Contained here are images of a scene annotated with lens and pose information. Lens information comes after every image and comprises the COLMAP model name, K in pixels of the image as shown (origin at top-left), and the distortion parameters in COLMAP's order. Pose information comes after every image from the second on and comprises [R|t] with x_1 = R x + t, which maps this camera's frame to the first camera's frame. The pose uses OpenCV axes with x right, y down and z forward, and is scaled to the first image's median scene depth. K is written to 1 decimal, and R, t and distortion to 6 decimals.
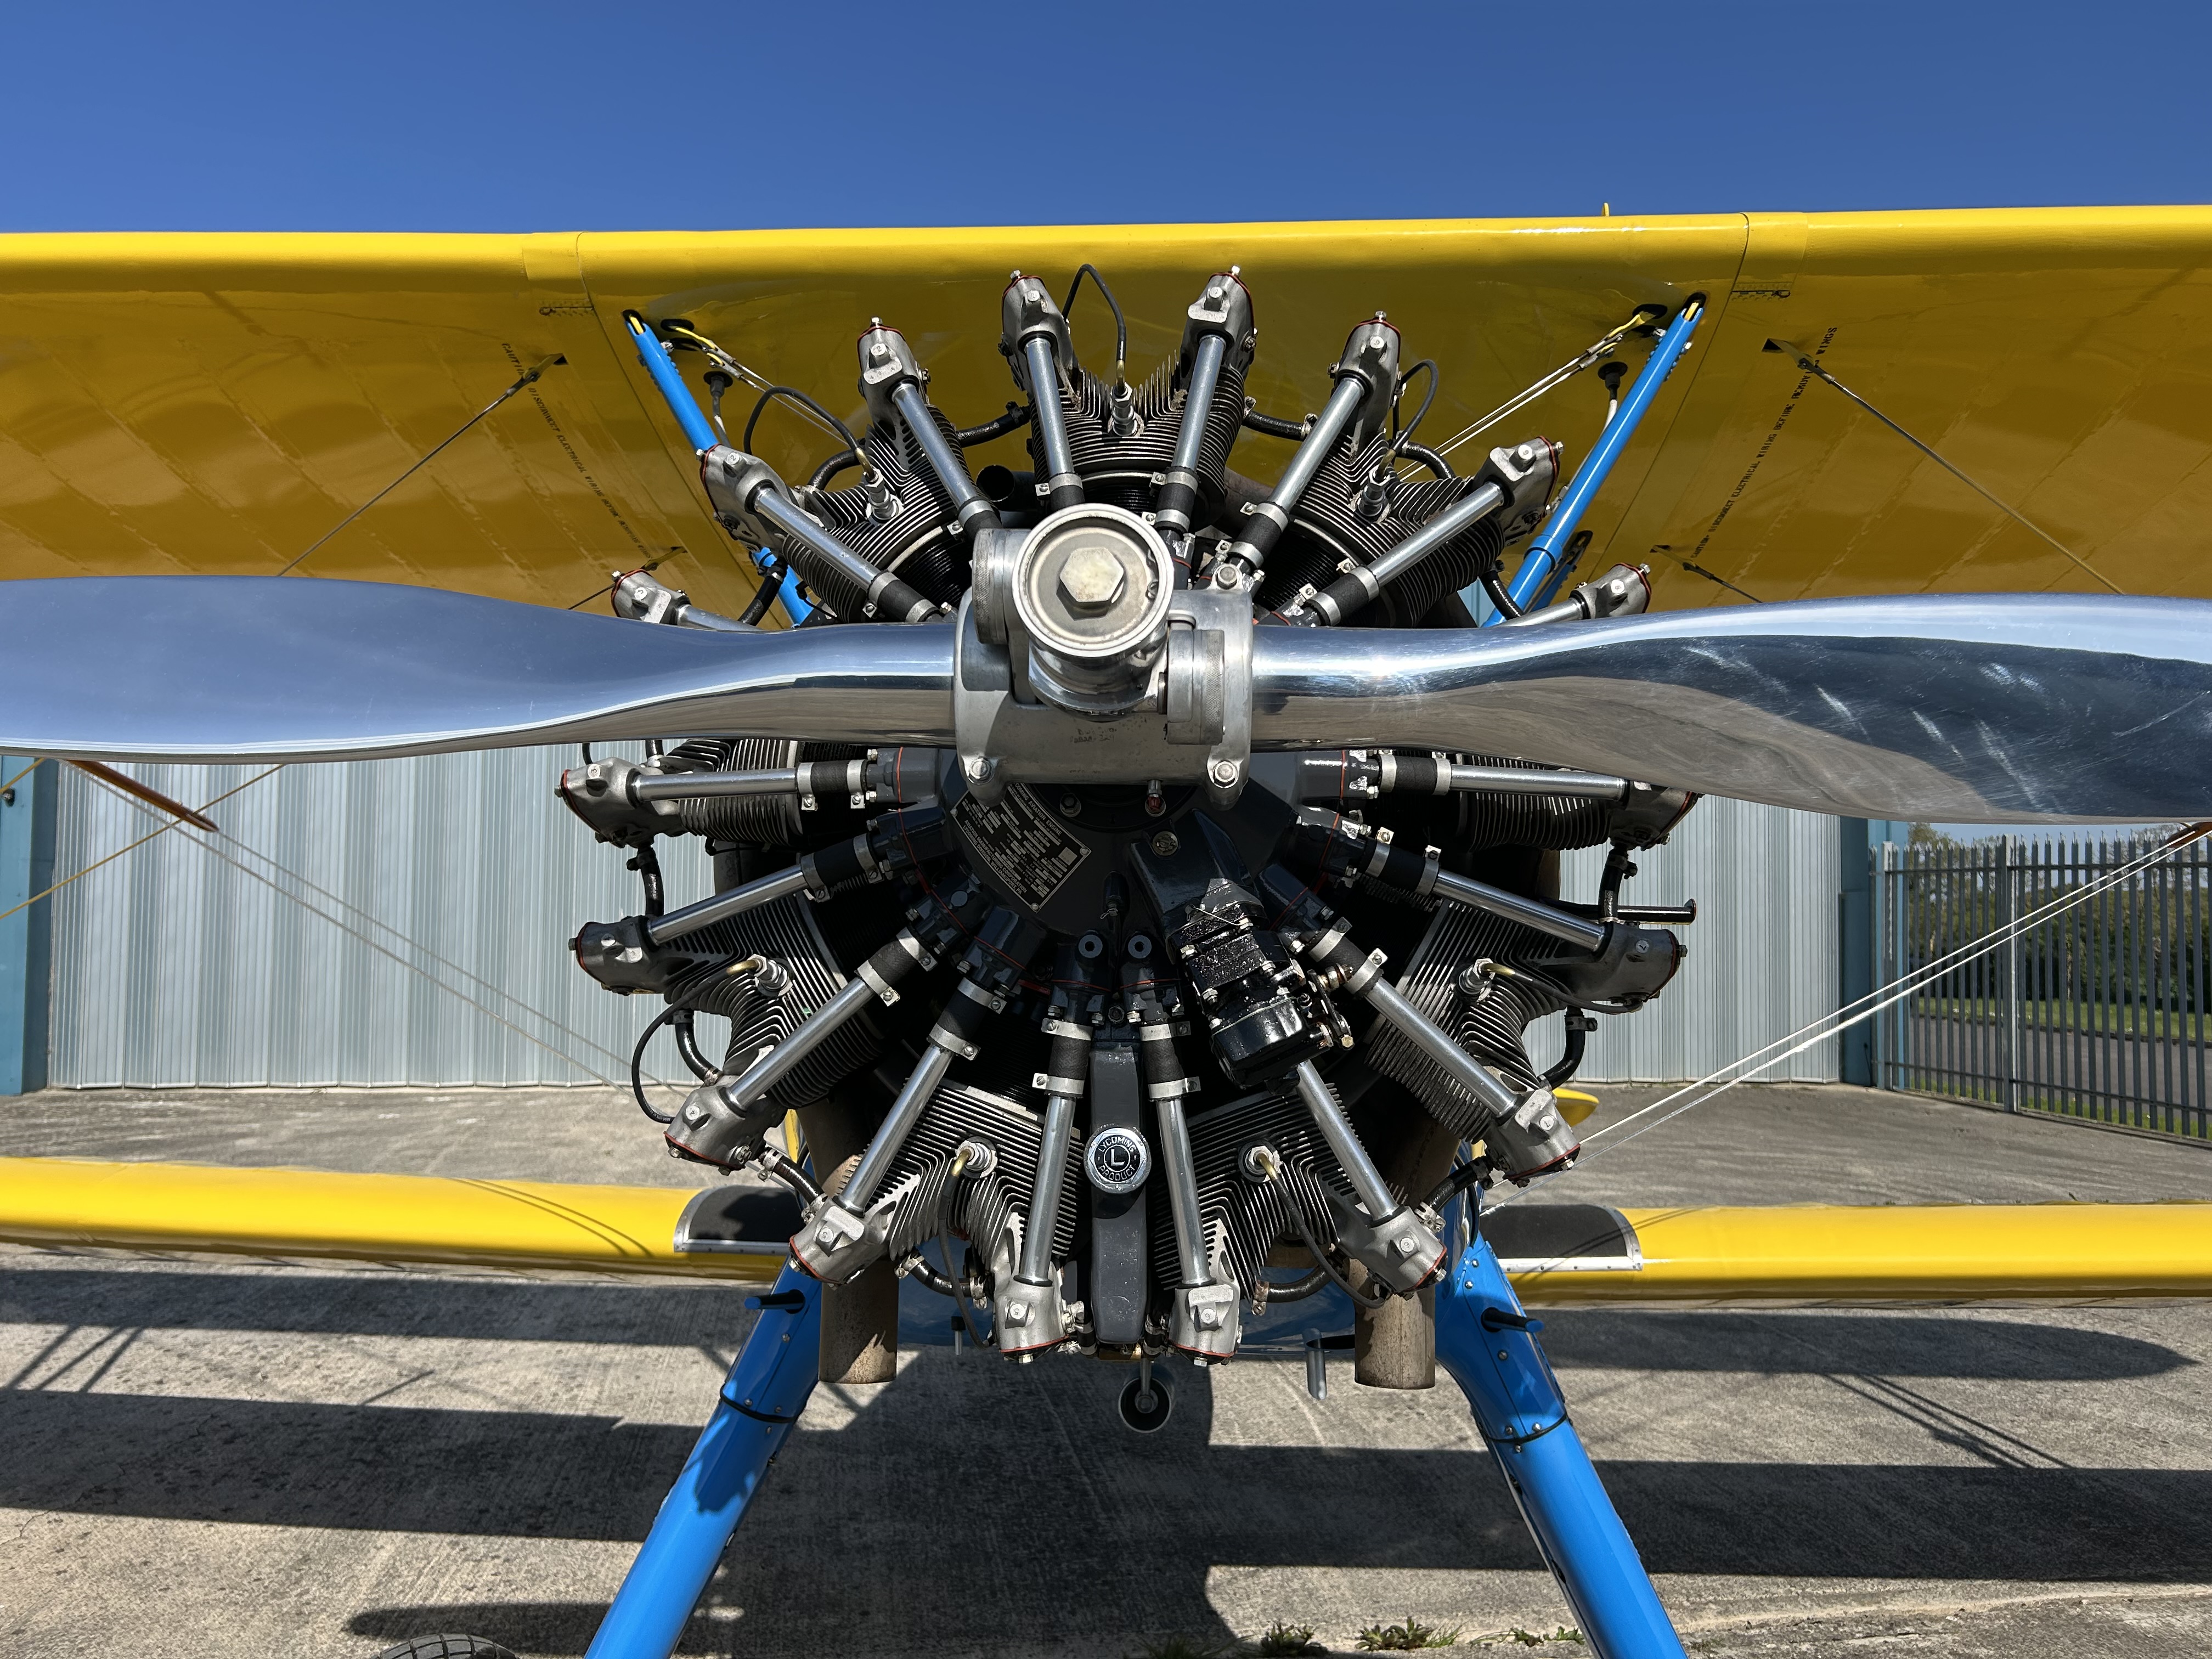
lens RADIAL K [[1669.0, 0, 1088.0], [0, 1669.0, 833.1], [0, 0, 1]] dist [0.110826, -0.170999]
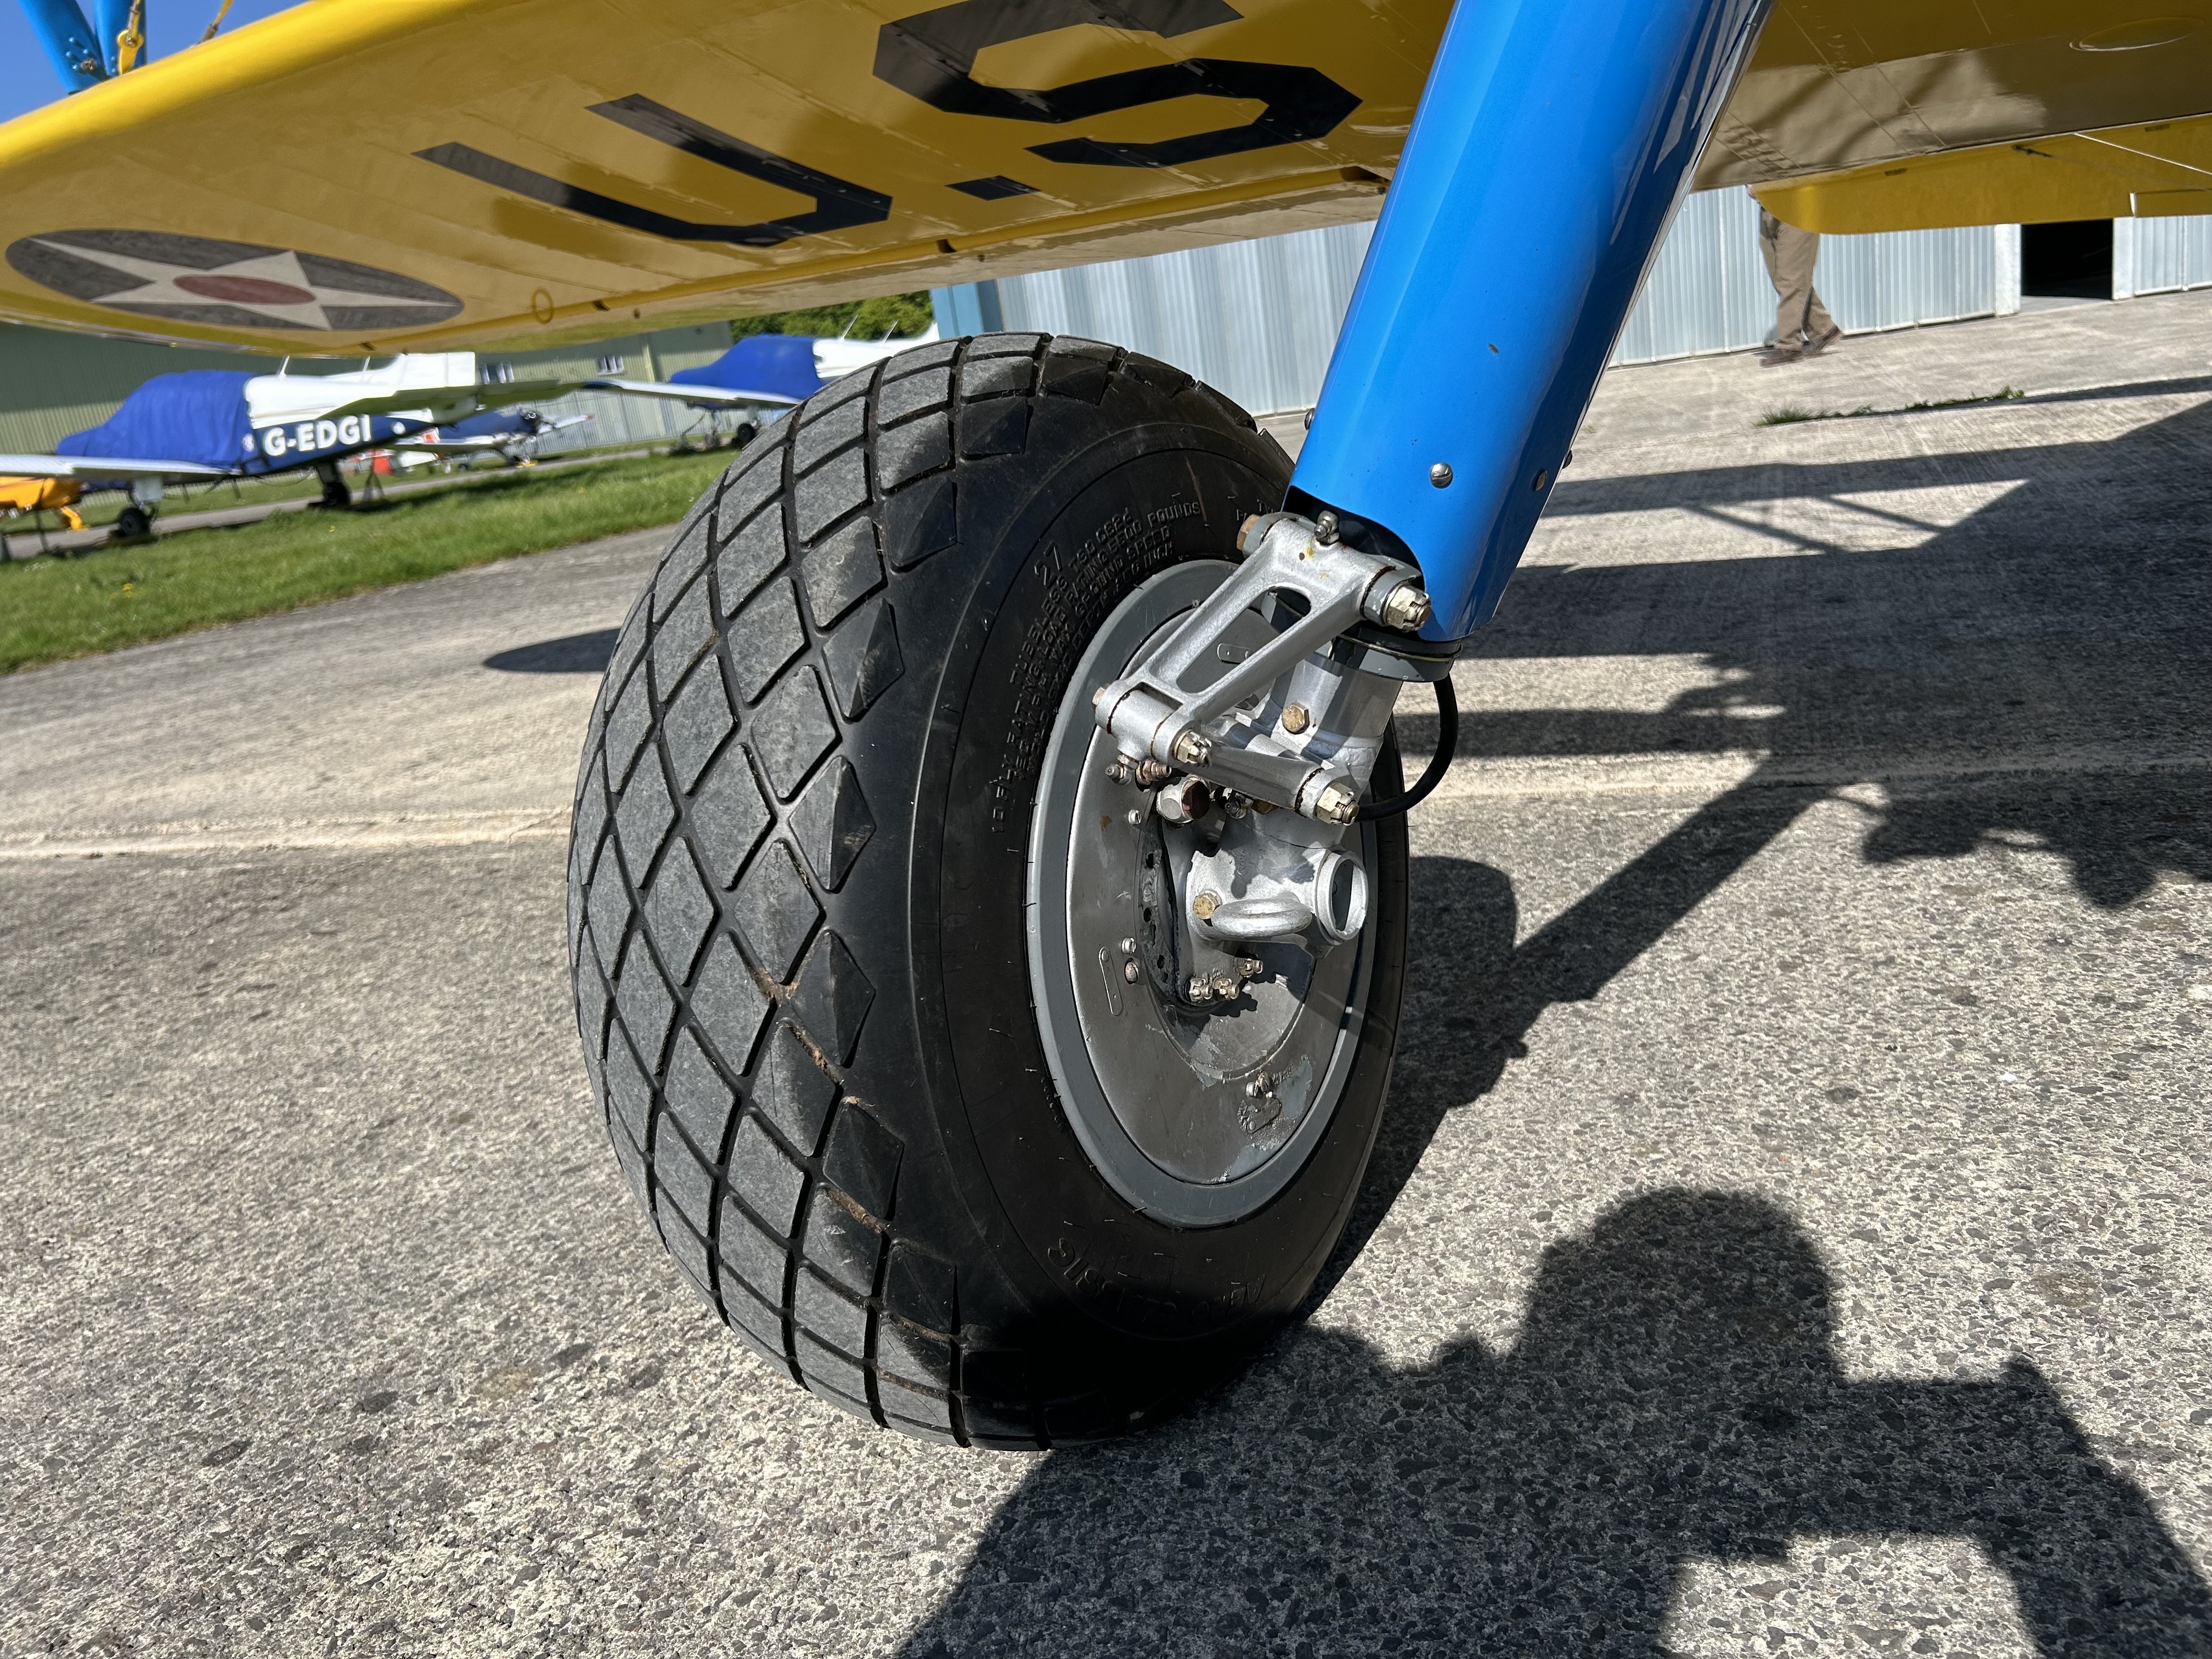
lens RADIAL K [[1649.7, 0, 1100.7], [0, 1649.7, 836.7], [0, 0, 1]] dist [0.107685, -0.143273]
pose [[0.849333, -0.003202, -0.527848, -0.239592], [0.184501, 0.938709, 0.291177, 0.713235], [0.494564, -0.344695, 0.797867, 0.980830]]
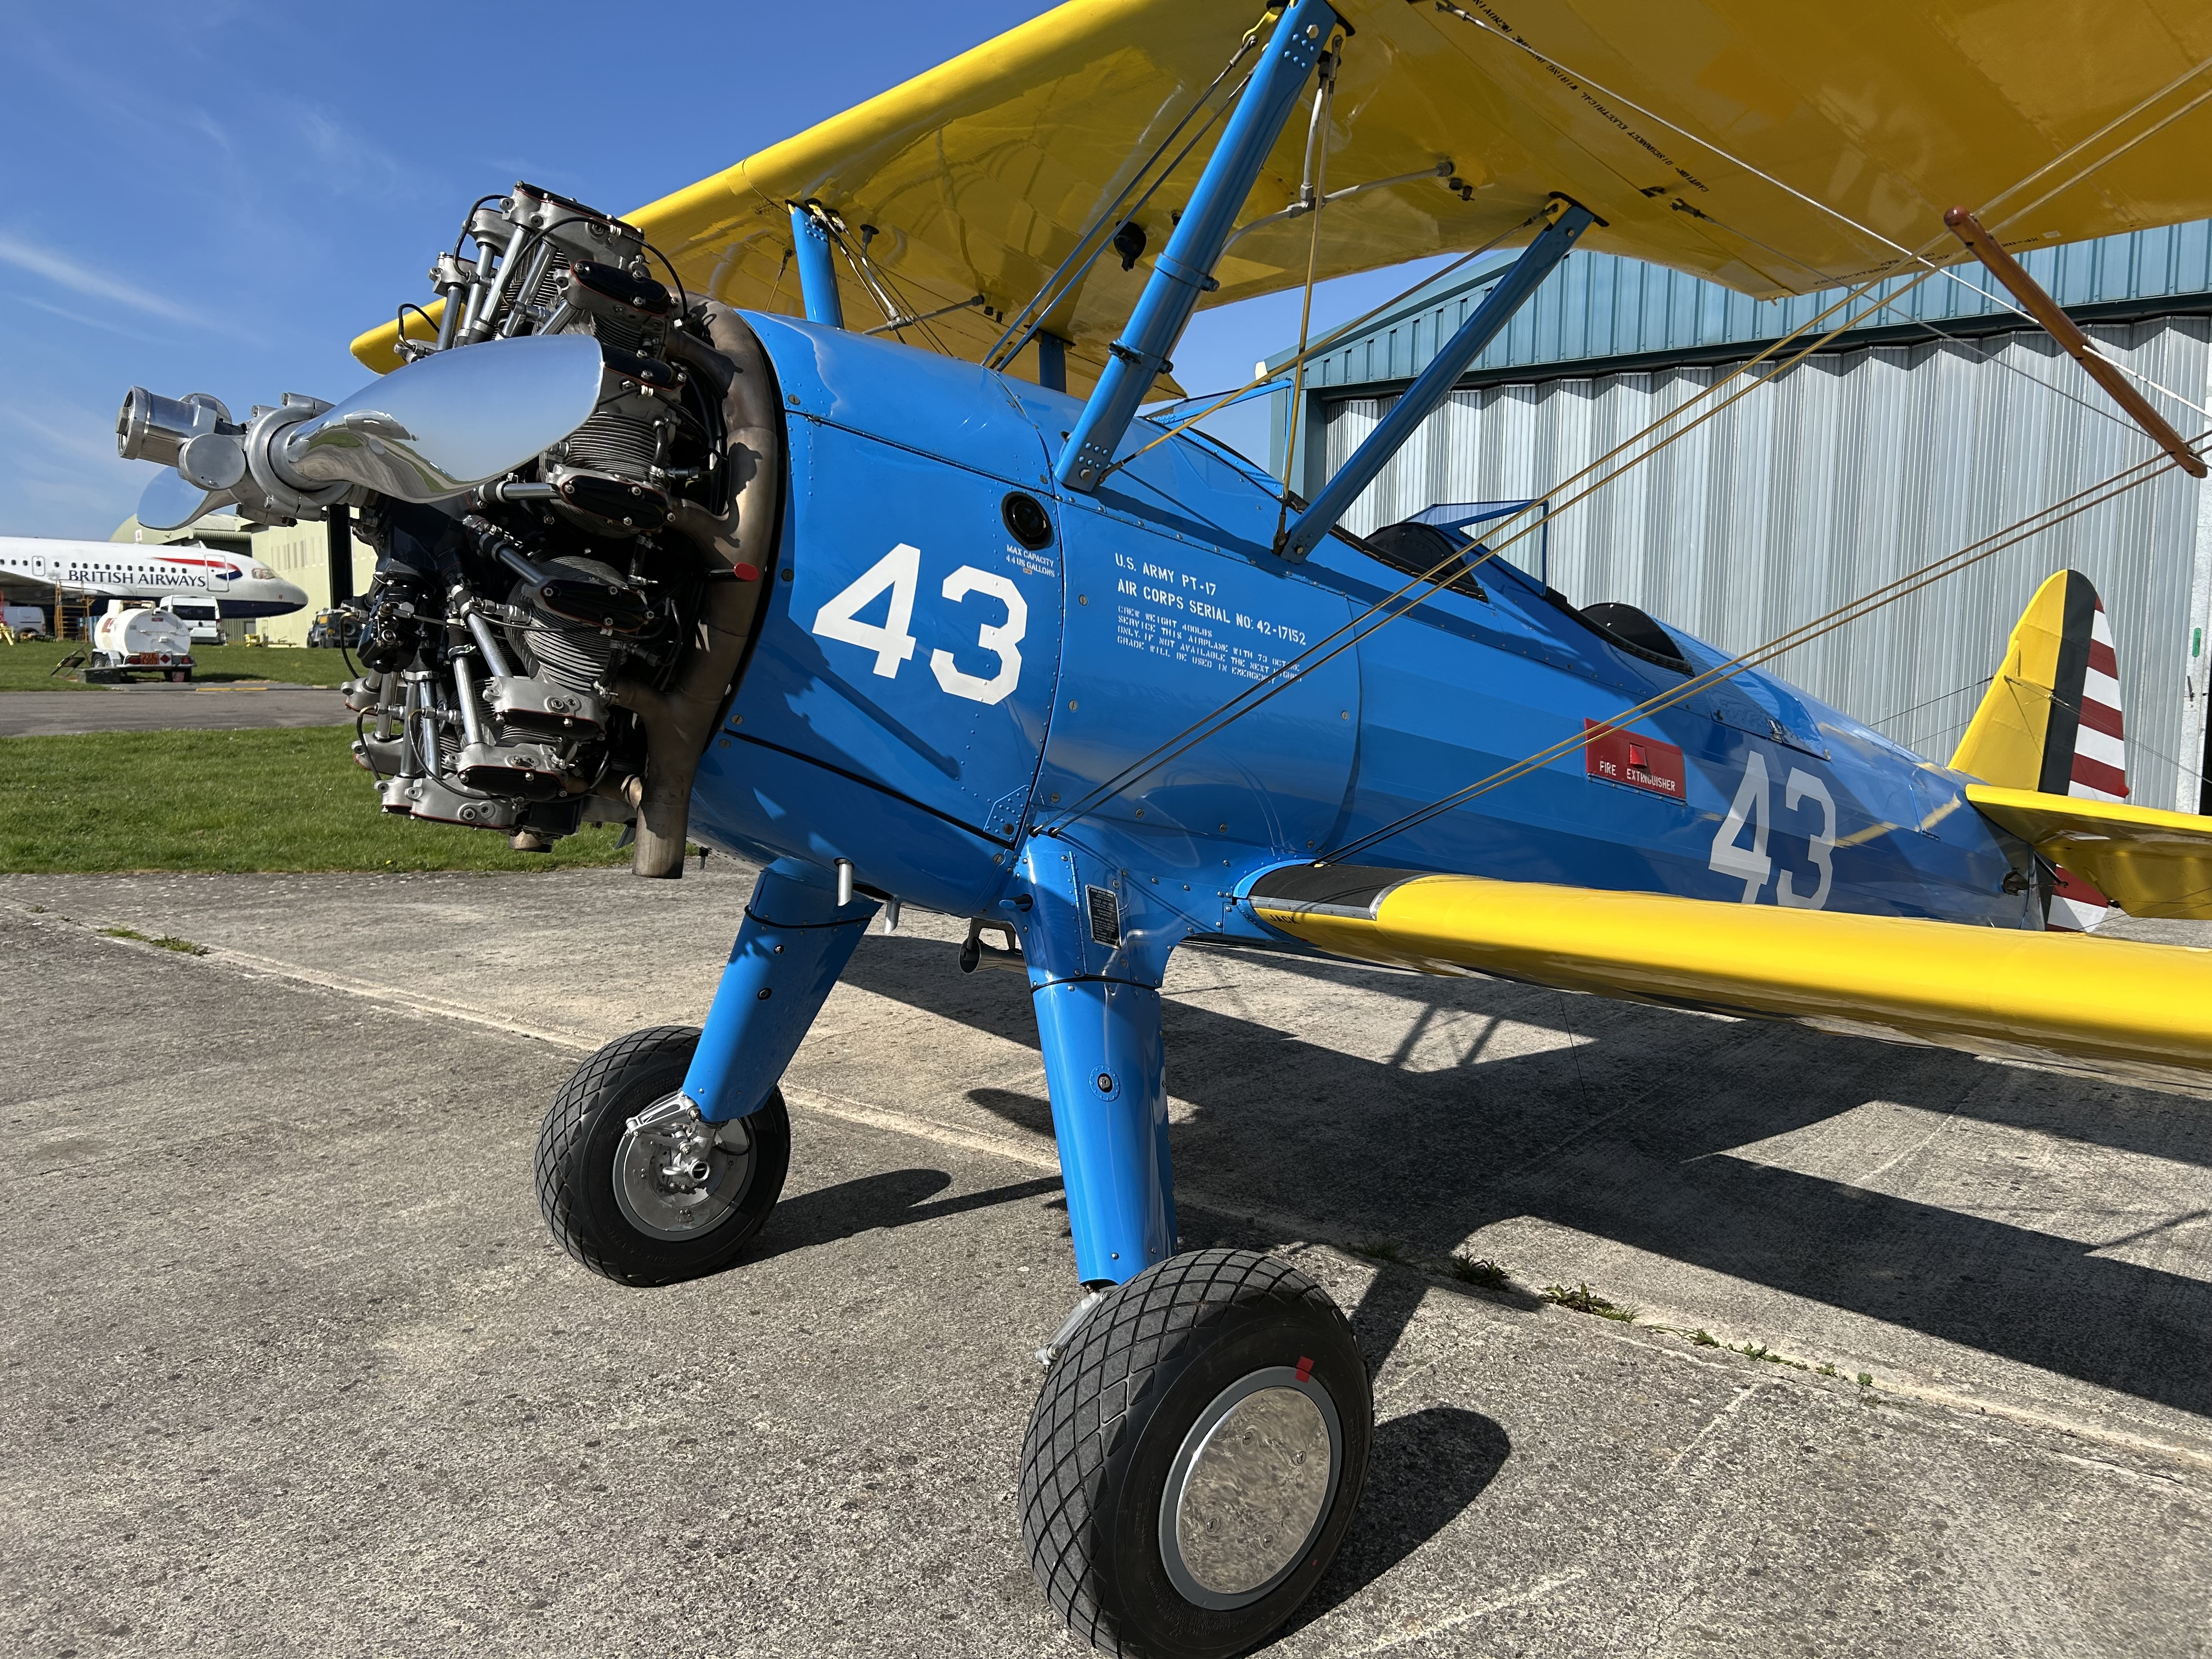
lens RADIAL K [[1649.7, 0, 1100.7], [0, 1649.7, 836.7], [0, 0, 1]] dist [0.107685, -0.143273]
pose [[0.672827, 0.071211, -0.736364, 1.760607], [0.036597, 0.990934, 0.129269, 0.105633], [0.738894, -0.113925, 0.664121, 0.293950]]
